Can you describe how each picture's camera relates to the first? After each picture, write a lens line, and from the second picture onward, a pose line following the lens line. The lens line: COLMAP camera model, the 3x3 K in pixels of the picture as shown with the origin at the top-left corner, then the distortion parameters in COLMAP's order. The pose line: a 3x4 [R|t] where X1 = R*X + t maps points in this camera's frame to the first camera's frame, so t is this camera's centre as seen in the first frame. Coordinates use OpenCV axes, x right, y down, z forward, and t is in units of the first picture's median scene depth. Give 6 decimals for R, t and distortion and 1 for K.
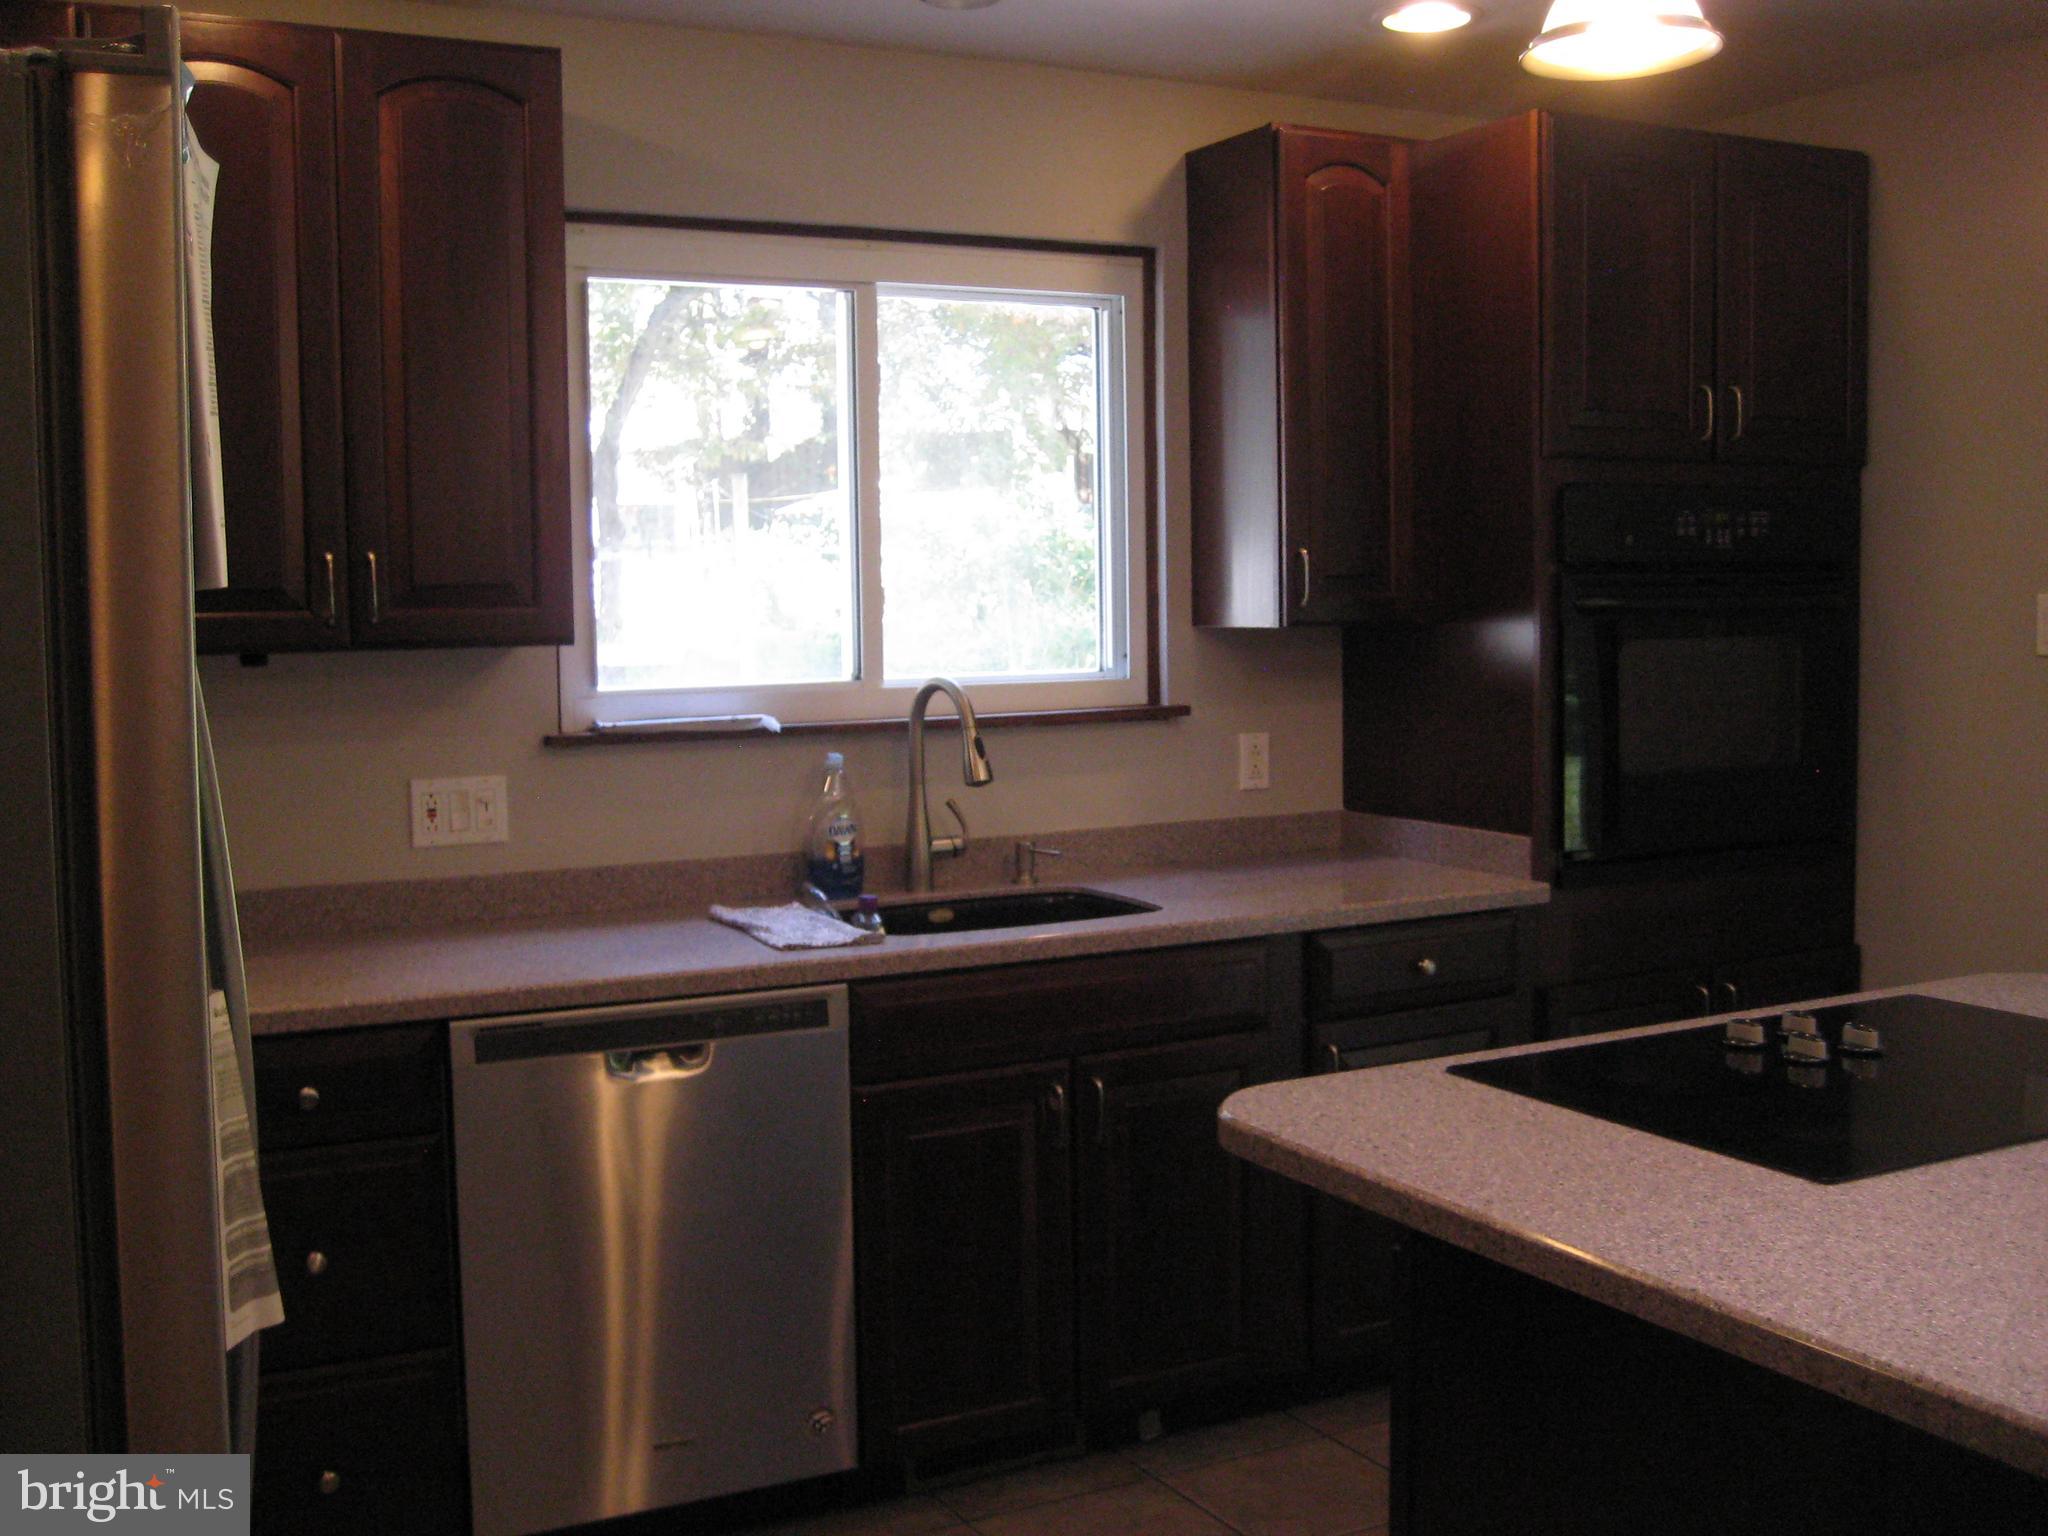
lens RADIAL K [[2138.2, 0, 1024.0], [0, 2138.2, 768.0], [0, 0, 1]] dist [-0.166114, 0.230167]
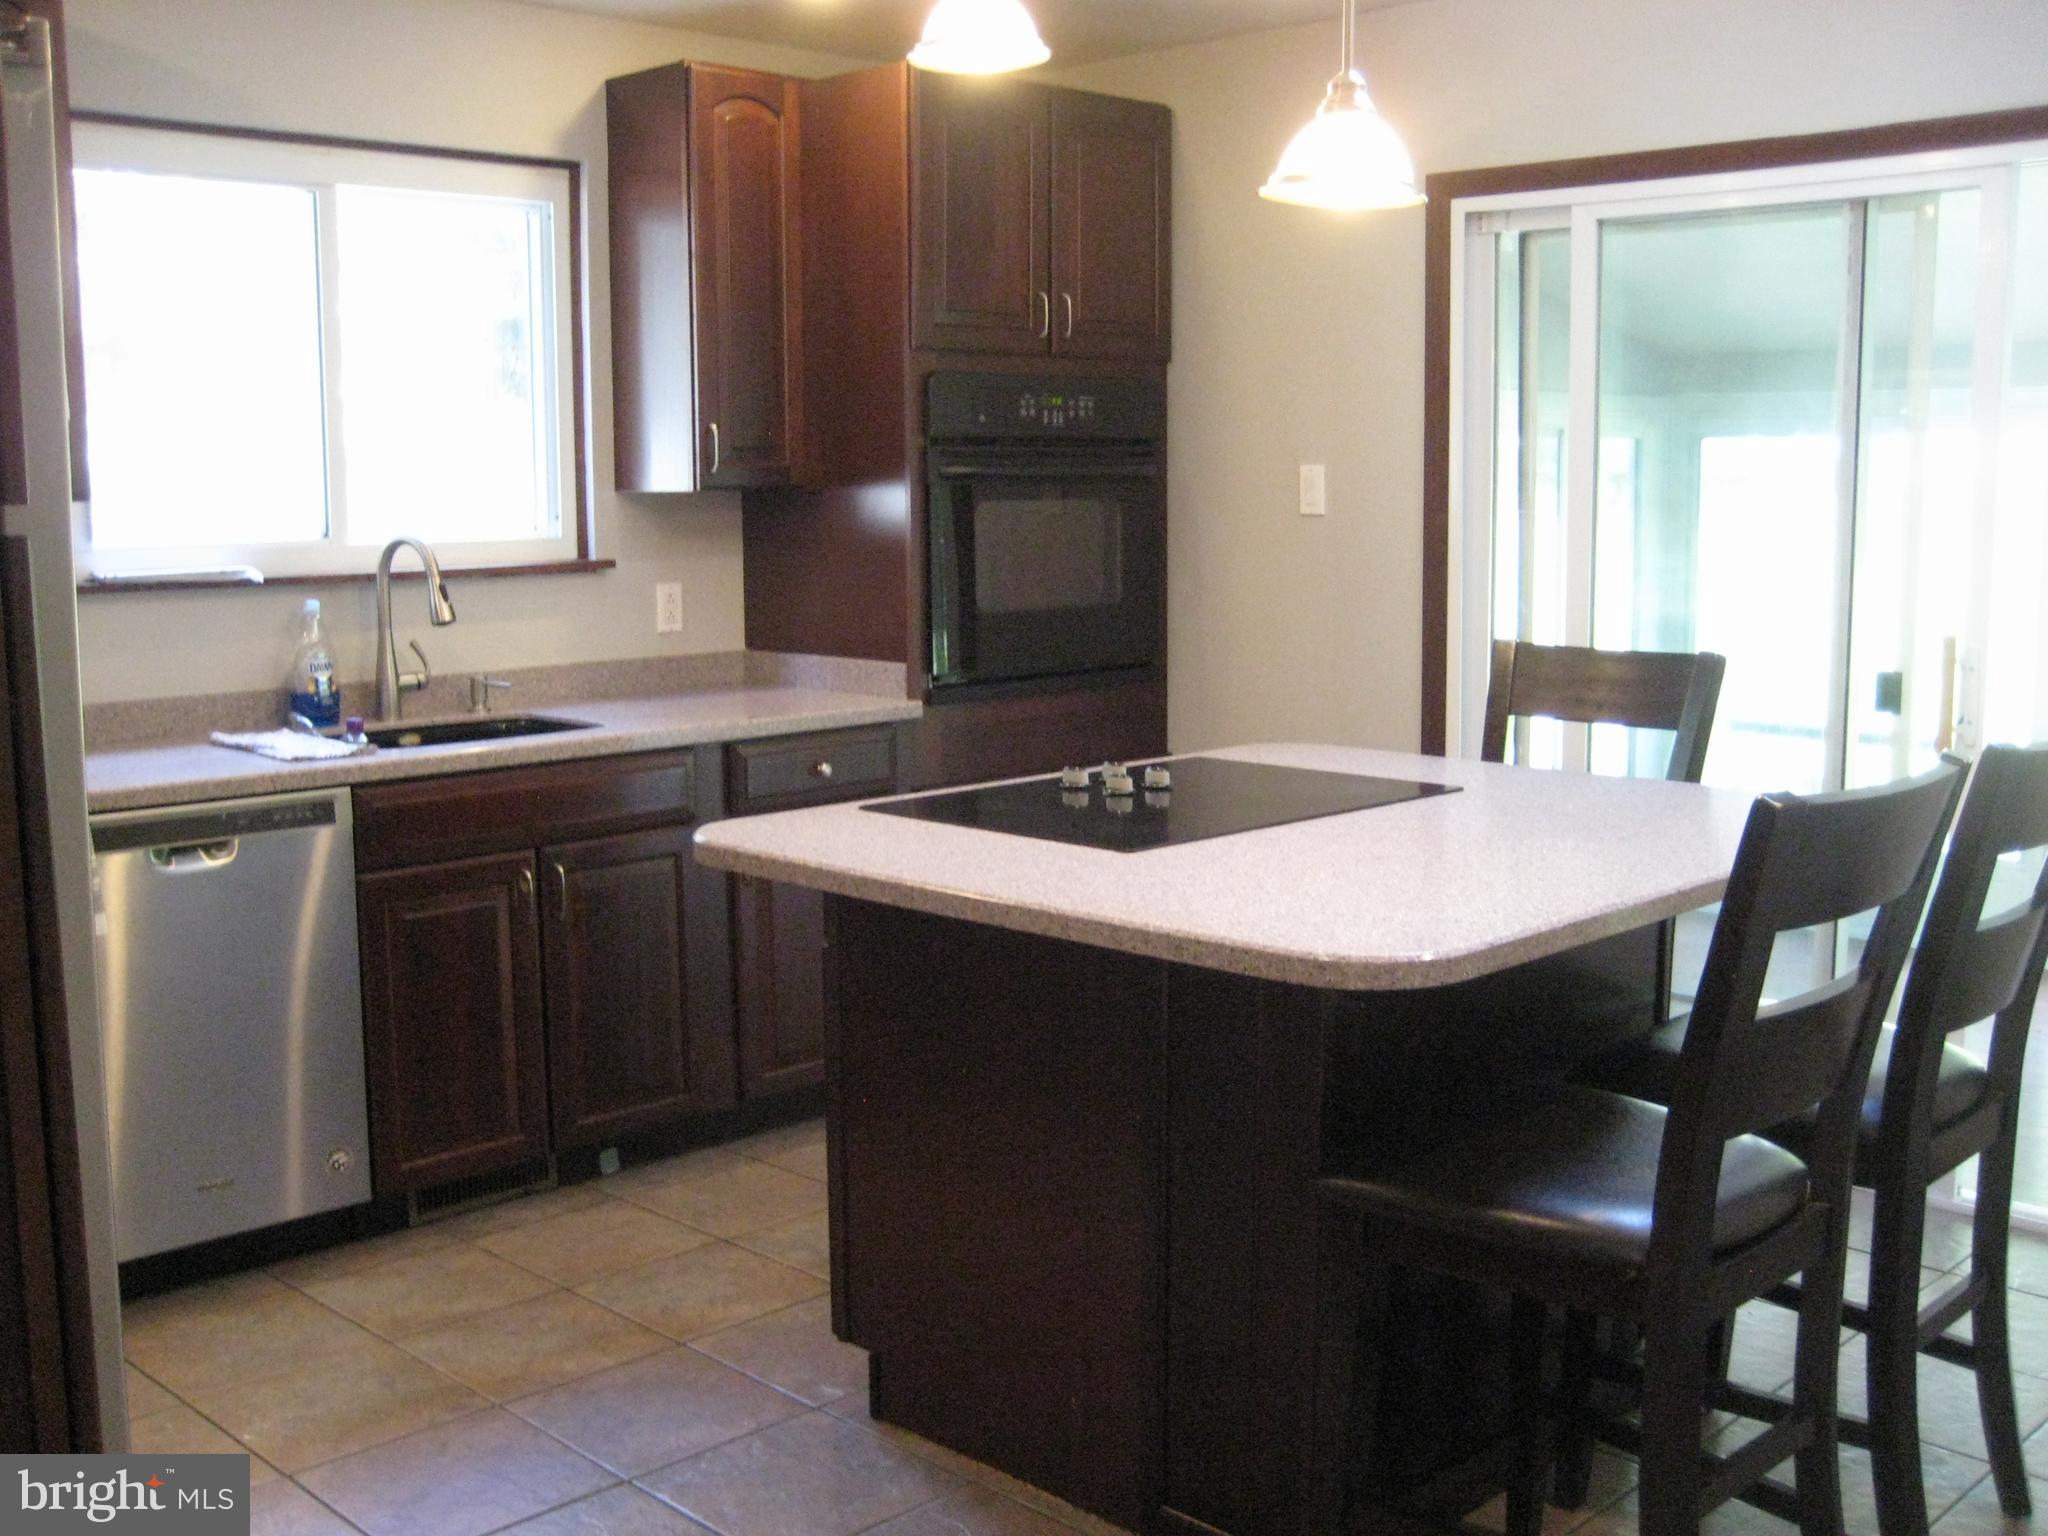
lens RADIAL K [[2138.2, 0, 1024.0], [0, 2138.2, 768.0], [0, 0, 1]] dist [-0.166114, 0.230167]
pose [[0.954982, -0.030691, 0.295072, -0.059115], [0.015889, 0.998498, 0.052430, 0.029453], [-0.296238, -0.045382, 0.954035, -0.190465]]
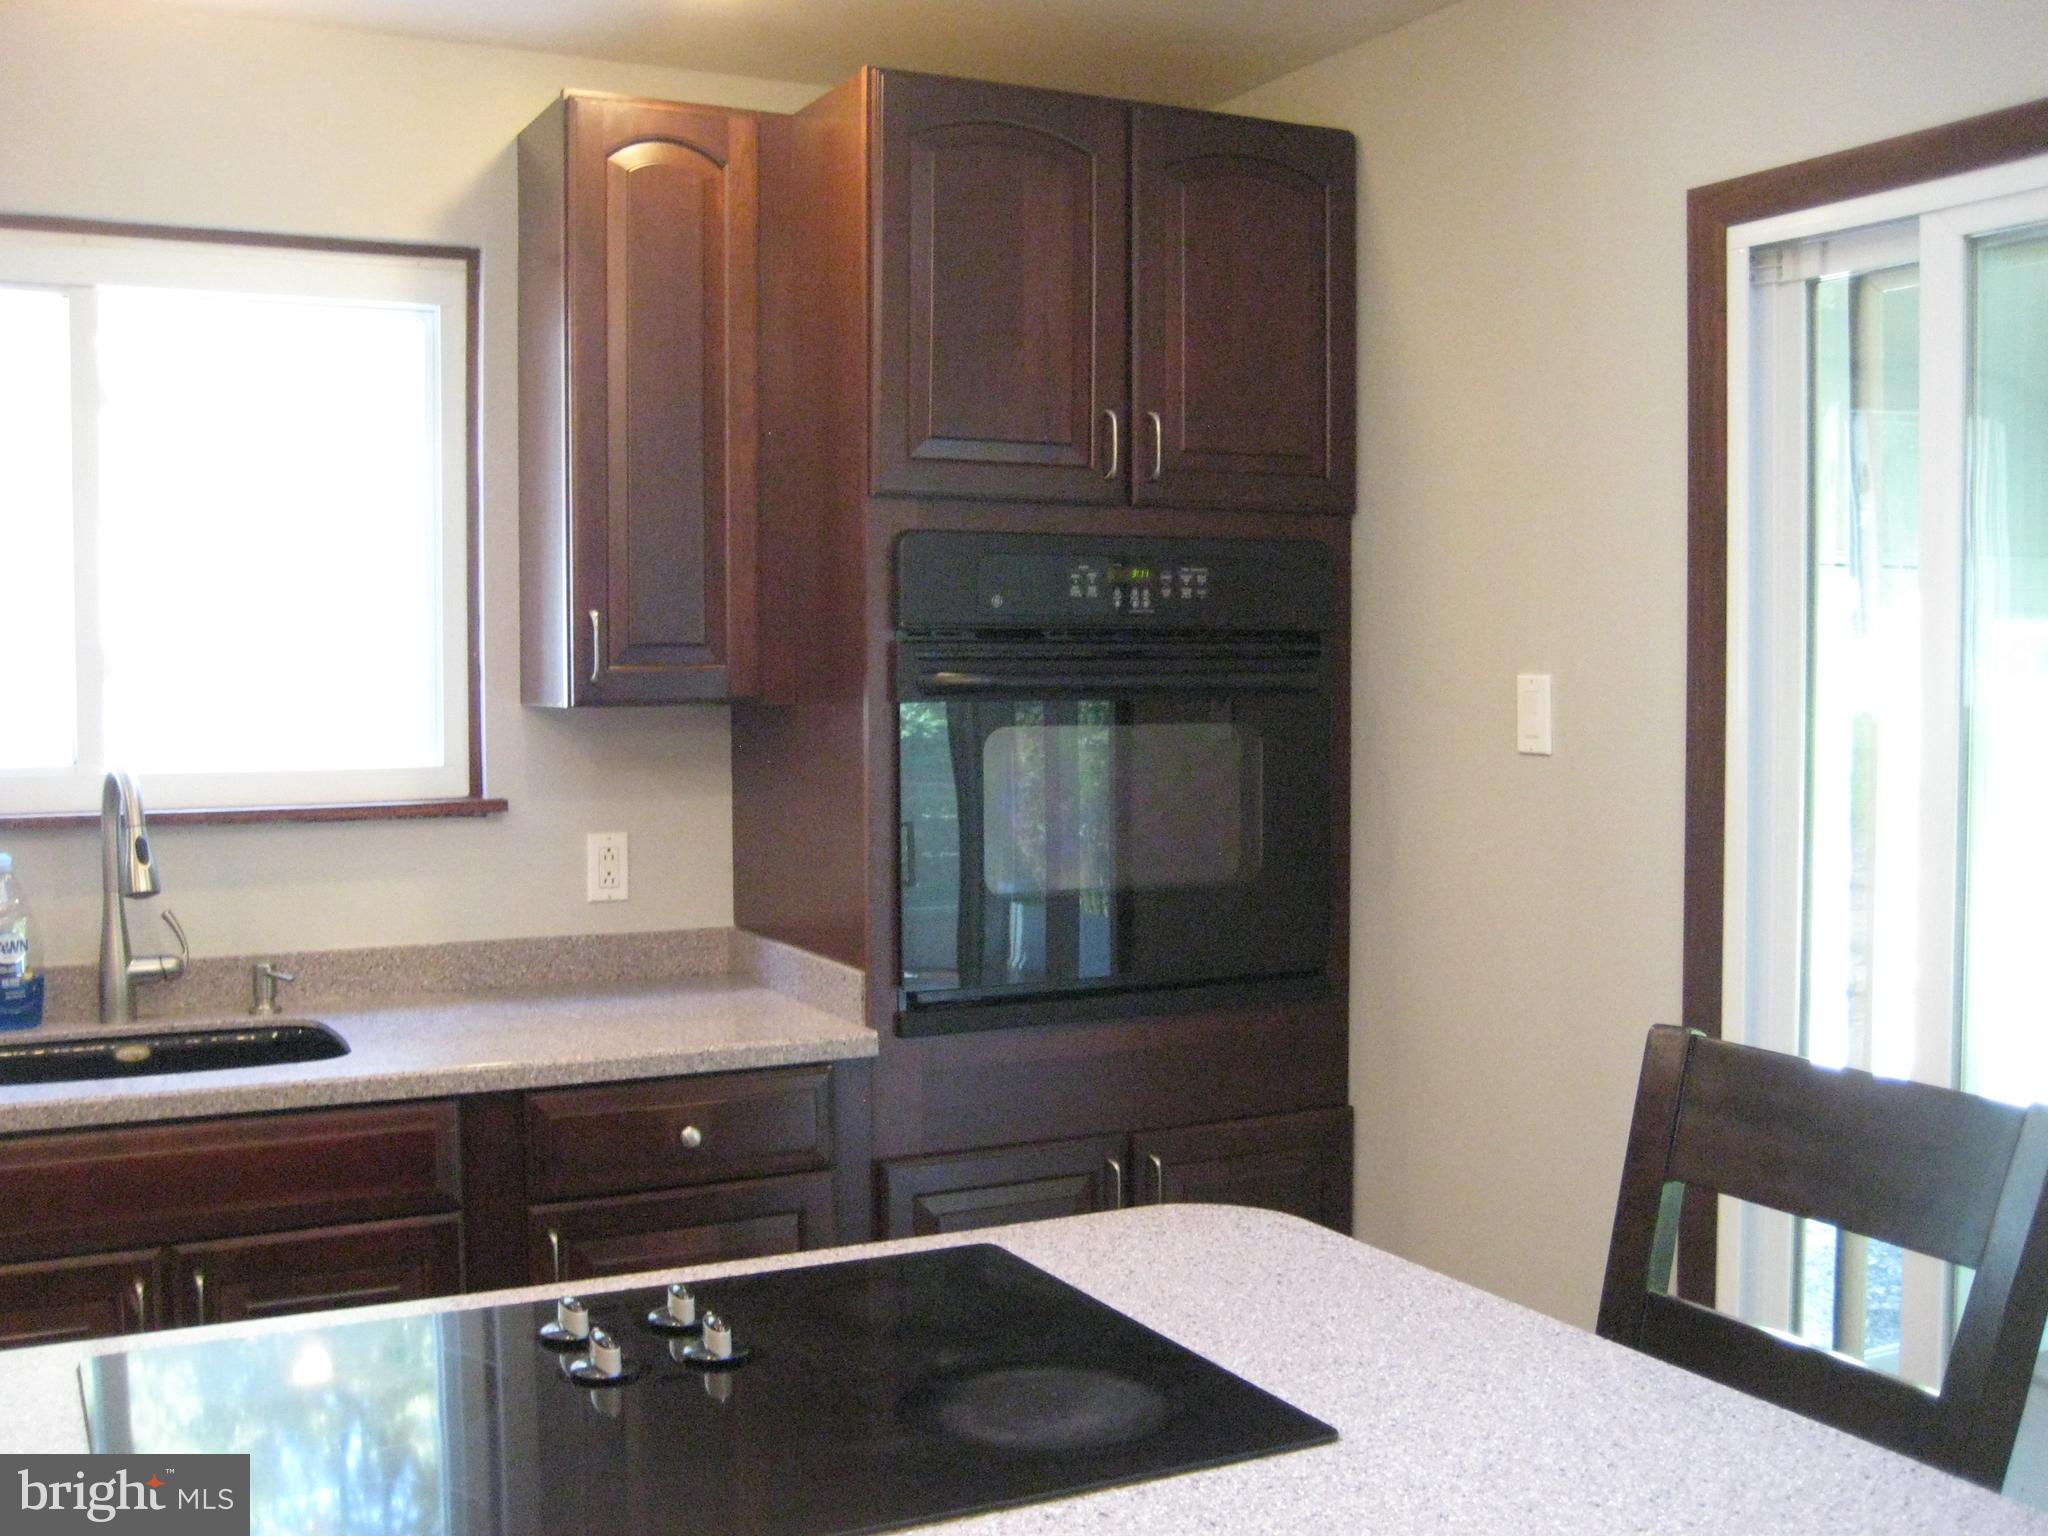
lens RADIAL K [[2138.2, 0, 1024.0], [0, 2138.2, 768.0], [0, 0, 1]] dist [-0.166114, 0.230167]
pose [[0.999860, 0.014375, -0.008577, 0.309719], [-0.014634, 0.999412, -0.030997, -0.020656], [0.008127, 0.031118, 0.999483, 0.197736]]
